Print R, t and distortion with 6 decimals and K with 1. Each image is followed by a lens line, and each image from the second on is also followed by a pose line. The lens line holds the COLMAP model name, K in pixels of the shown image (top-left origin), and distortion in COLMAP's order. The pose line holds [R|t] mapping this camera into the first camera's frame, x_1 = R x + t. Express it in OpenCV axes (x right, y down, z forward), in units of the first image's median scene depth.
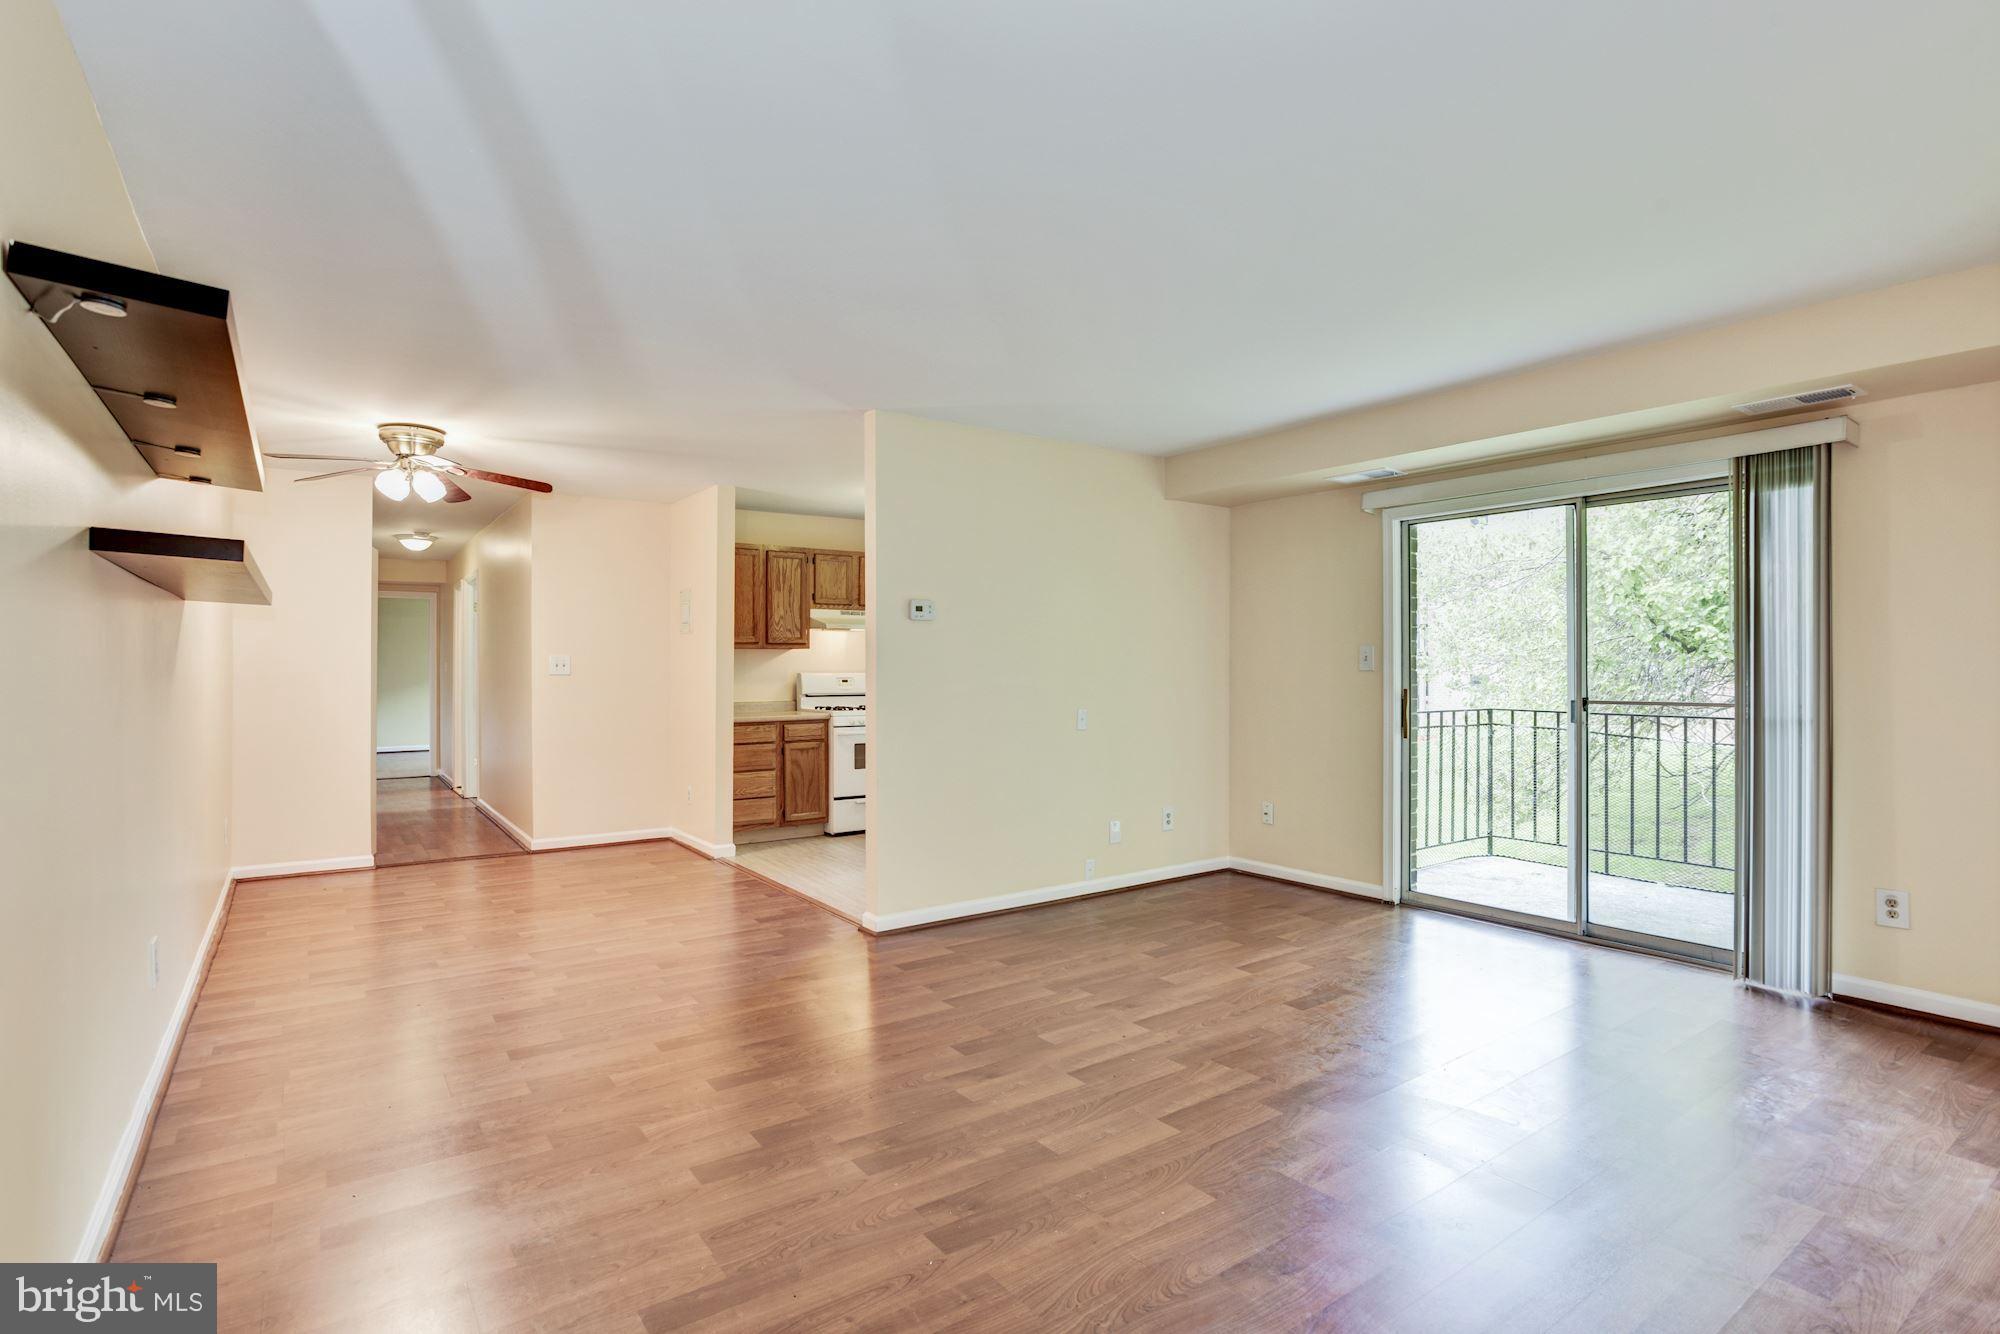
lens RADIAL K [[990.8, 0, 966.1], [0, 990.8, 661.9], [0, 0, 1]] dist [-0.050365, 0.023331]
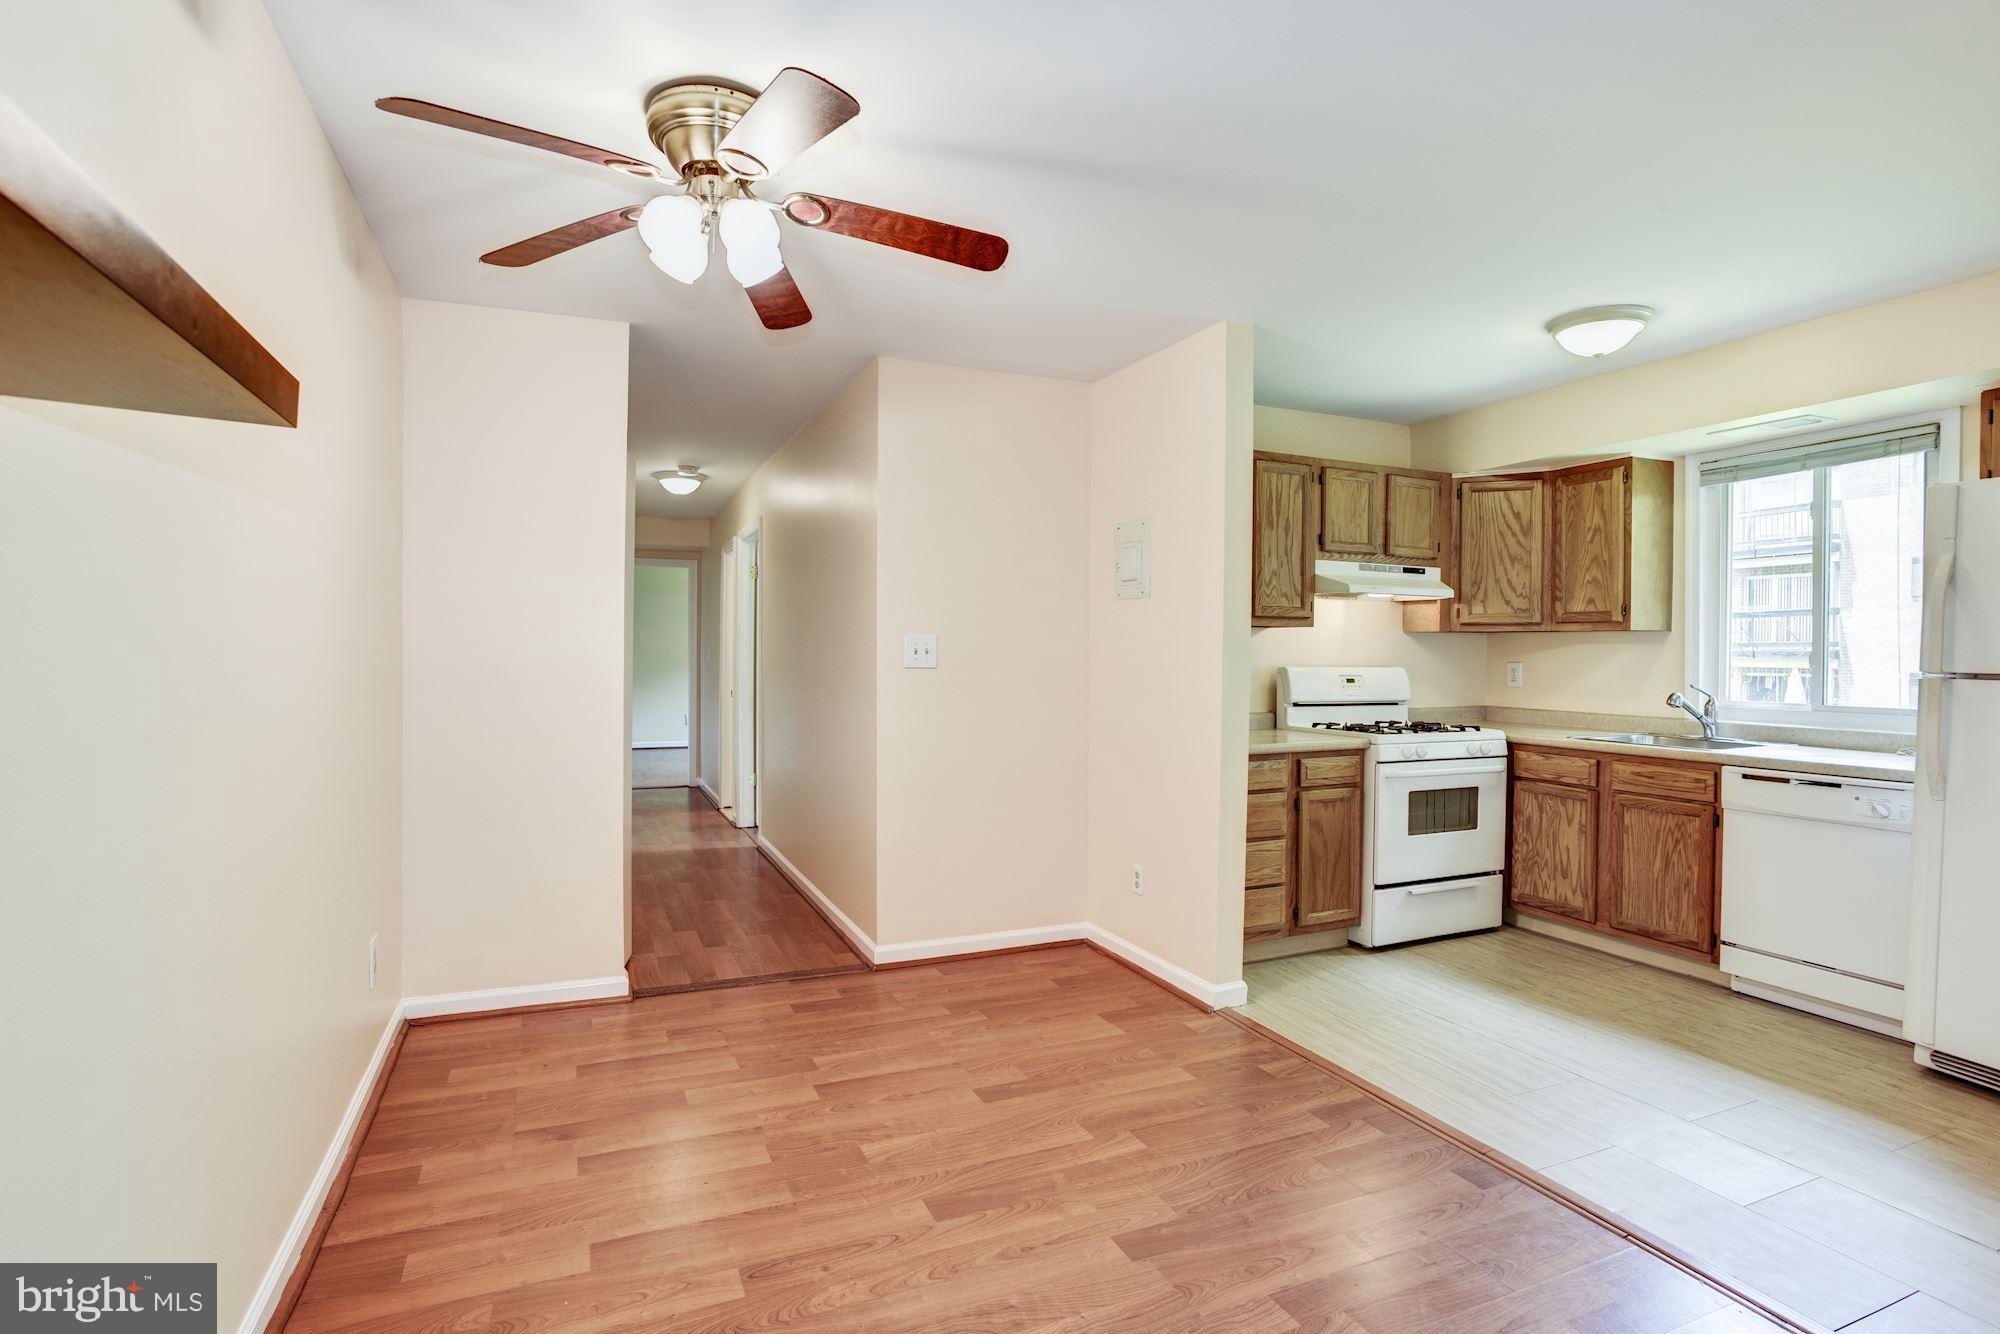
lens RADIAL K [[990.8, 0, 999.1], [0, 990.8, 666.1], [0, 0, 1]] dist [-0.050365, 0.023331]
pose [[0.983408, 0.010578, -0.181101, -0.359437], [-0.007941, 0.999852, 0.015280, 0.004114], [0.181236, -0.013589, 0.983346, 0.586226]]
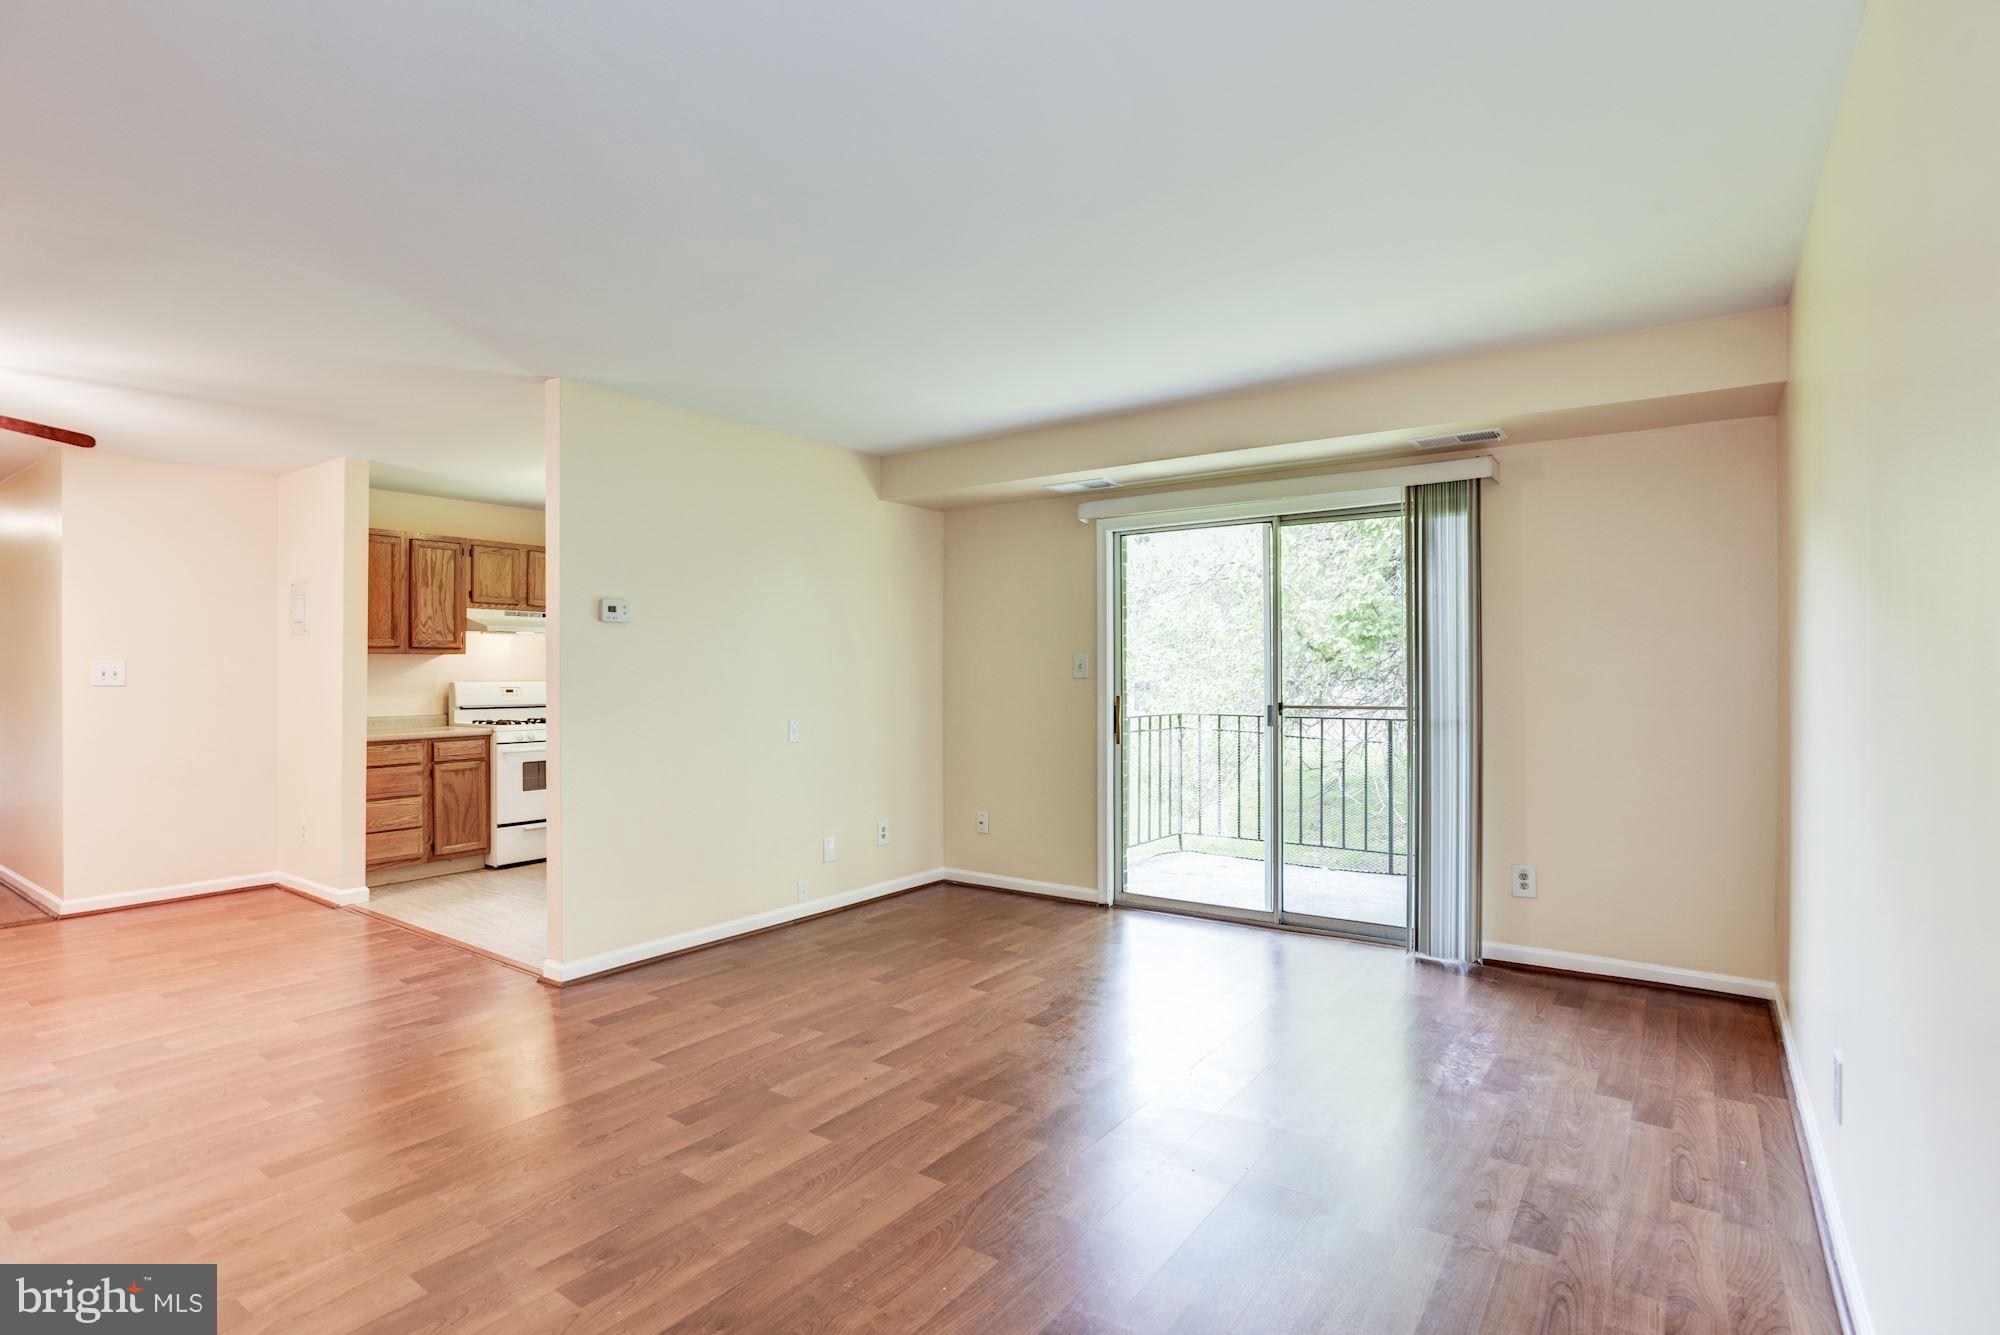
lens RADIAL K [[990.8, 0, 997.7], [0, 990.8, 666.5], [0, 0, 1]] dist [-0.050365, 0.023331]
pose [[0.939257, 0.001799, 0.343209, -0.022421], [-0.000576, 0.999993, -0.003664, 0.000531], [-0.343213, 0.003244, 0.939252, 0.057675]]
